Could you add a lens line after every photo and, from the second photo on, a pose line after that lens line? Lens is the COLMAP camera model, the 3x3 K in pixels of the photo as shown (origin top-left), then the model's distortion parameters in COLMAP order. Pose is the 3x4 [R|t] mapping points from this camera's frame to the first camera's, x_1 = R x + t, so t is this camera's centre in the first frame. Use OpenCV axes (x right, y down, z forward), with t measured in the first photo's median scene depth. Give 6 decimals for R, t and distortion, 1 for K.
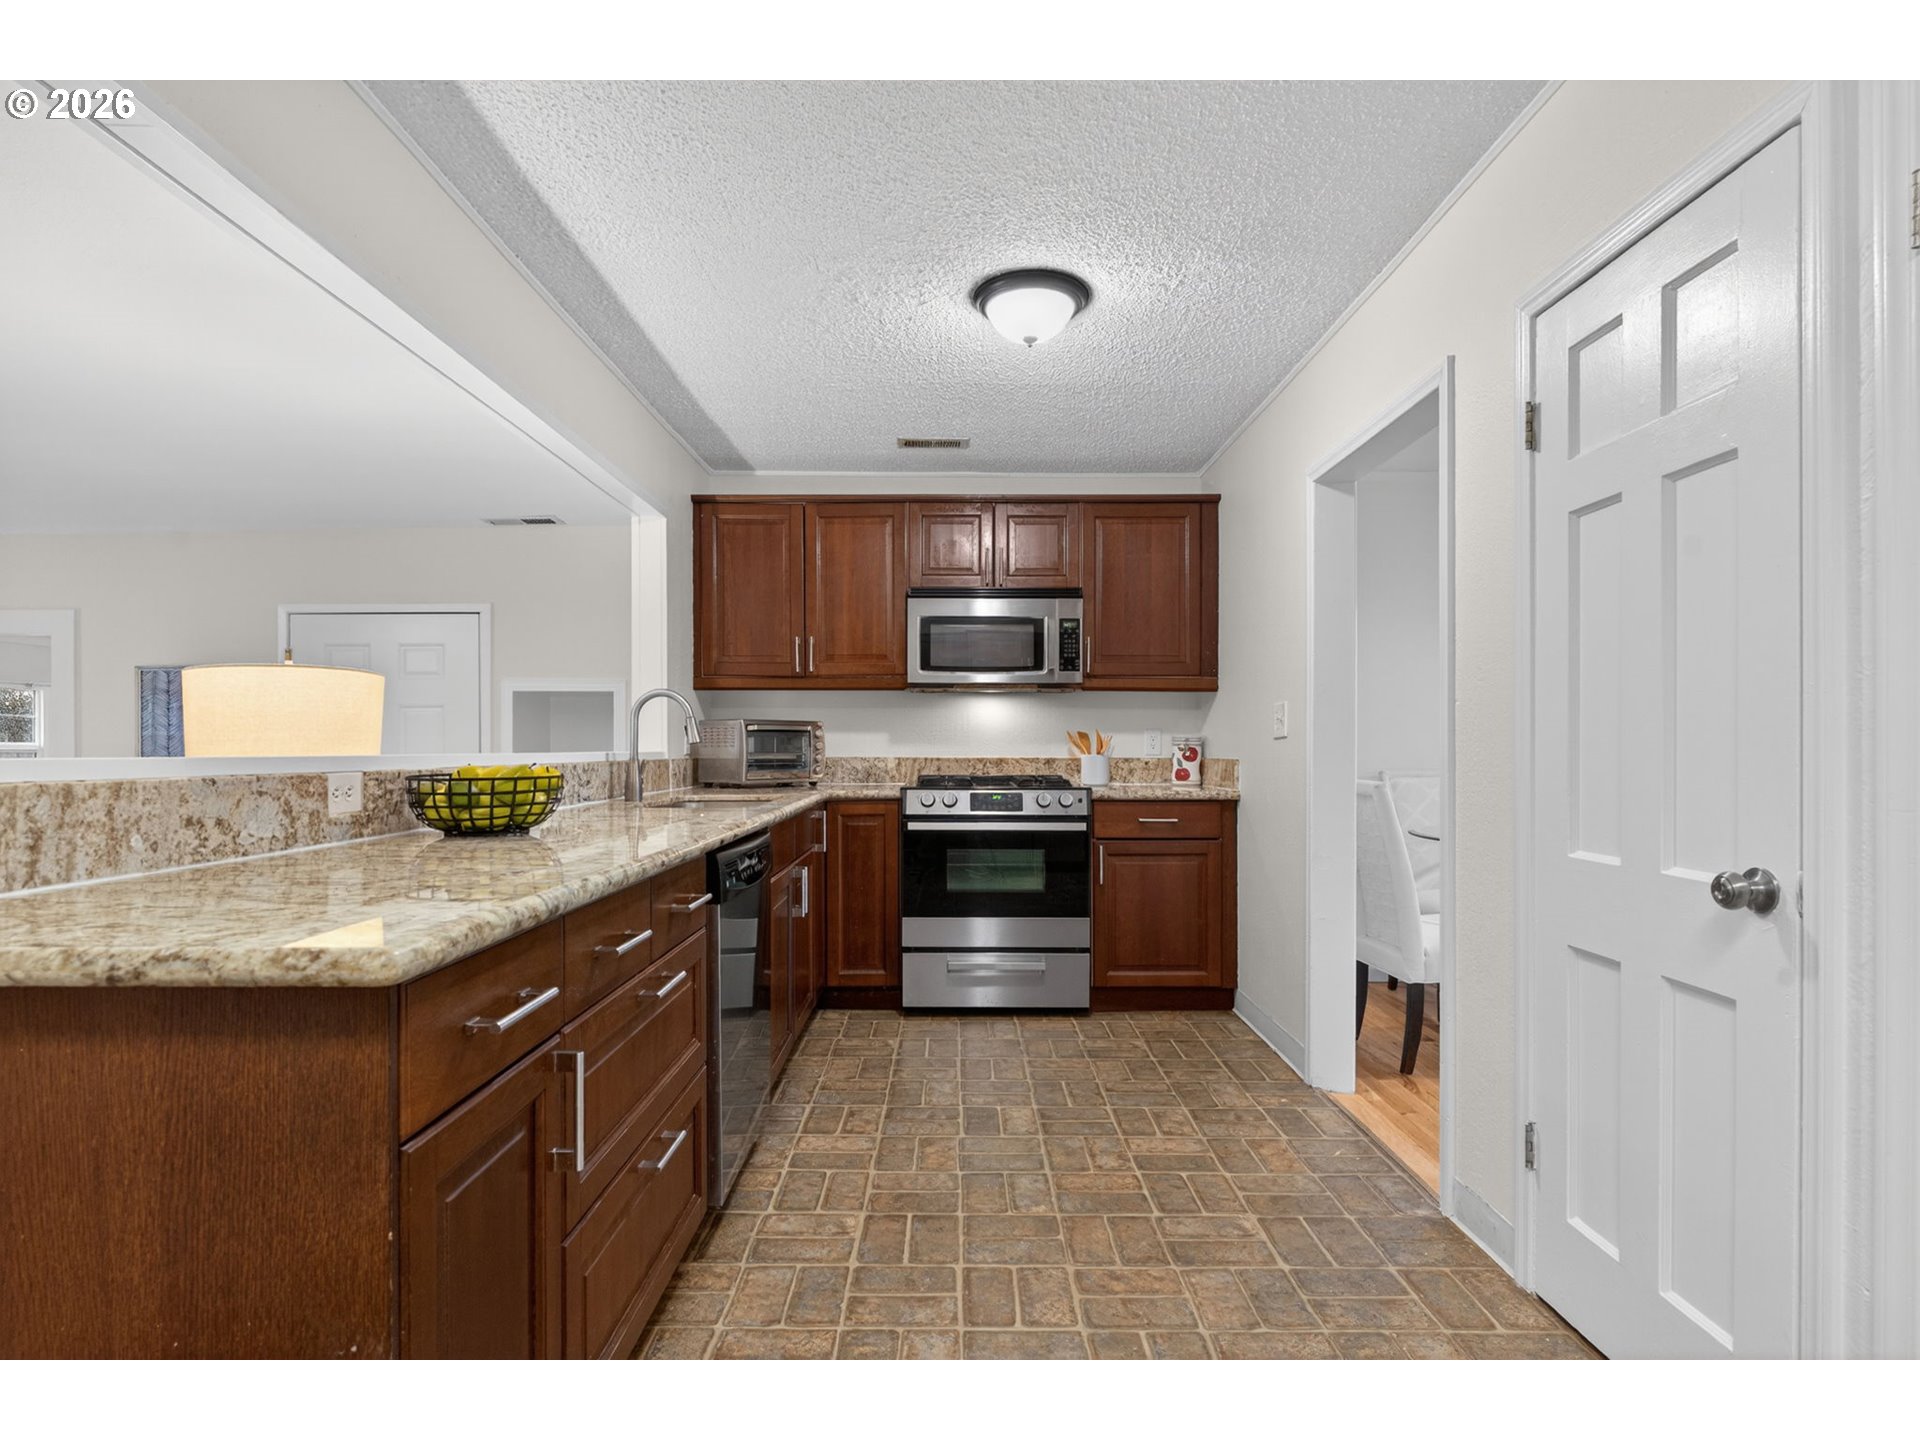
lens RADIAL K [[962.6, 0, 965.7], [0, 962.6, 741.5], [0, 0, 1]] dist [-0.001706, -0.001473]
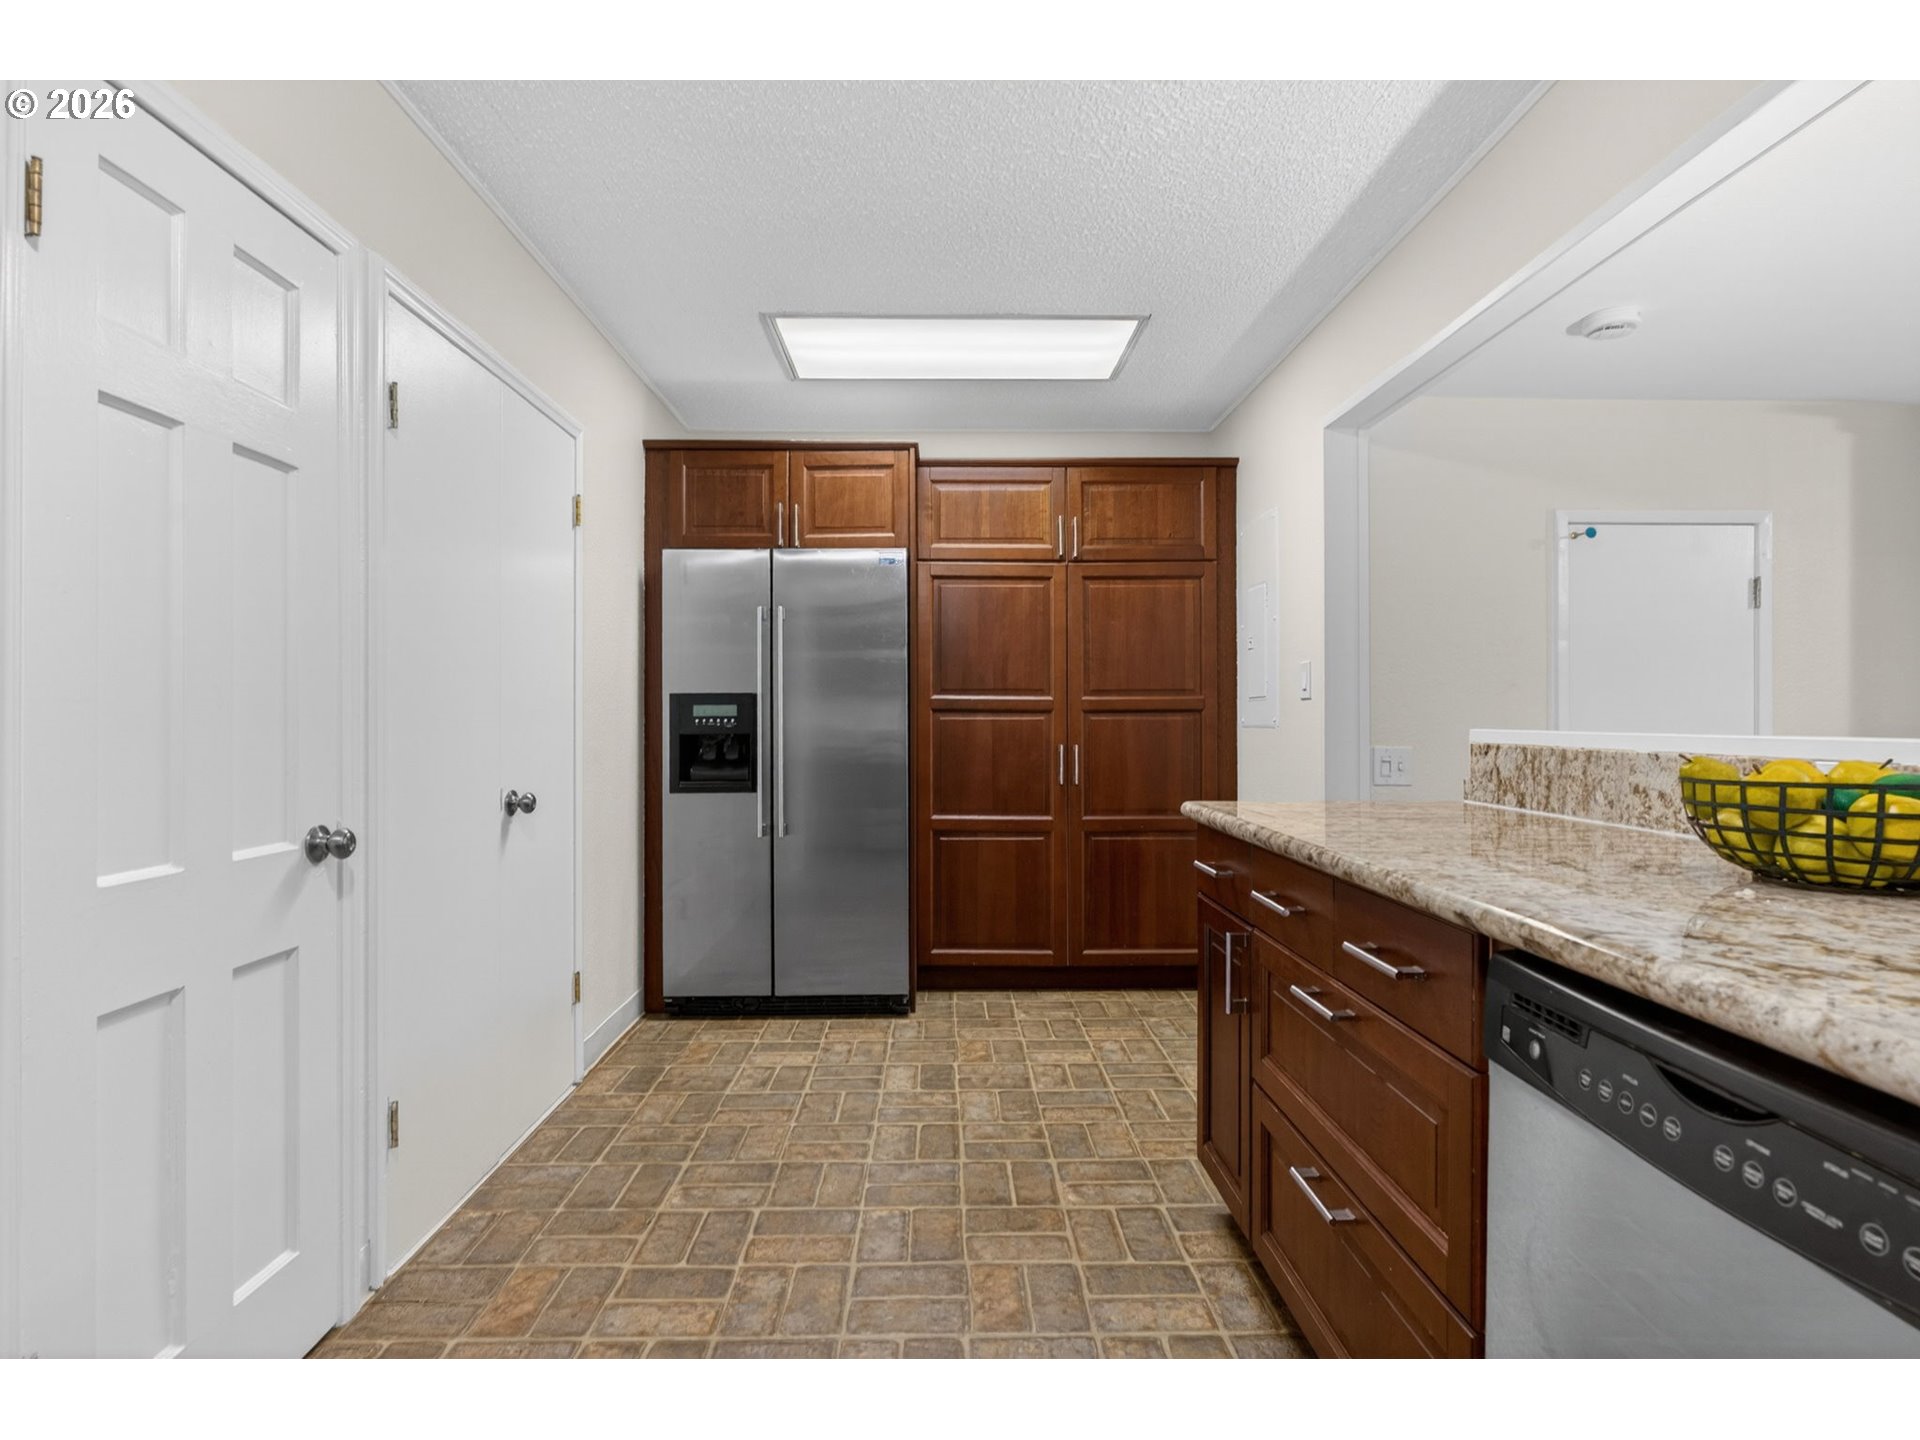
lens RADIAL K [[962.6, 0, 942.2], [0, 962.6, 710.8], [0, 0, 1]] dist [-0.001706, -0.001473]
pose [[-0.999937, -0.002117, 0.011054, 0.002381], [-0.002277, 0.999893, -0.014472, 0.003059], [-0.011022, -0.014496, -0.999834, 0.799159]]
